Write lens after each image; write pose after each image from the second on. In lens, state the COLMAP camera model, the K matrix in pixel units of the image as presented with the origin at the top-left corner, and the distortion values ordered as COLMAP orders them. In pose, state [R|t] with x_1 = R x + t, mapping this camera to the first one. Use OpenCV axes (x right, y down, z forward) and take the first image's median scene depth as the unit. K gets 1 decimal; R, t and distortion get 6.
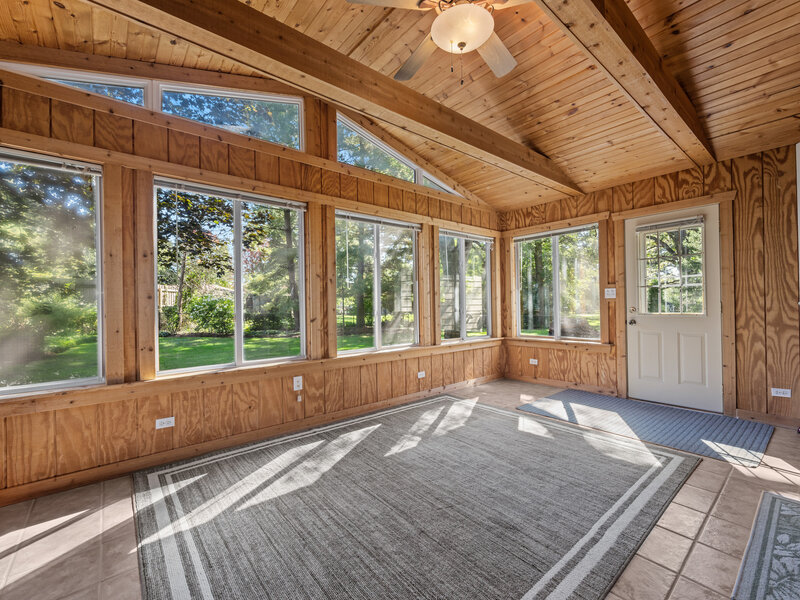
lens RADIAL K [[355.1, 0, 400.6], [0, 355.1, 302.3], [0, 0, 1]] dist [0.000085, 0.000329]
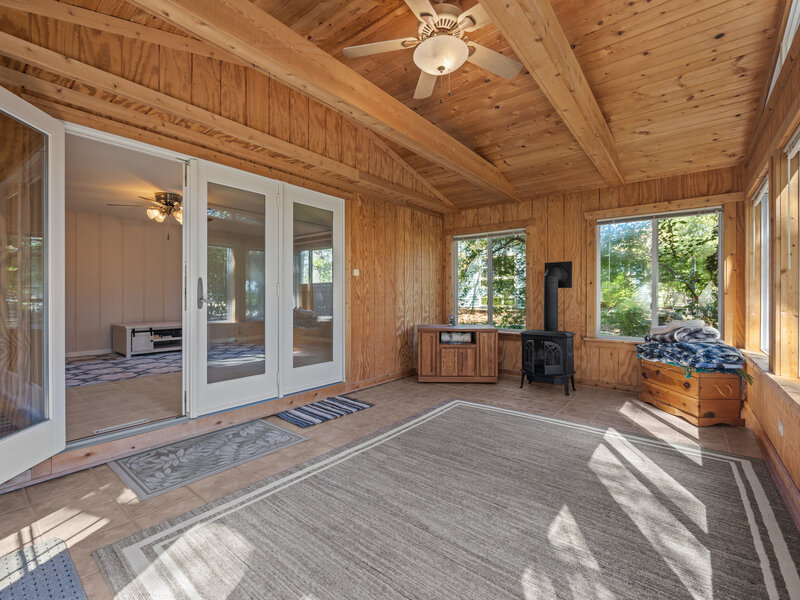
lens RADIAL K [[355.1, 0, 400.4], [0, 355.1, 297.3], [0, 0, 1]] dist [0.000085, 0.000329]
pose [[-0.979448, 0.012253, -0.201324, 0.485581], [0.011887, 0.999925, 0.003025, 0.002232], [0.201346, 0.000569, -0.979520, 1.863521]]
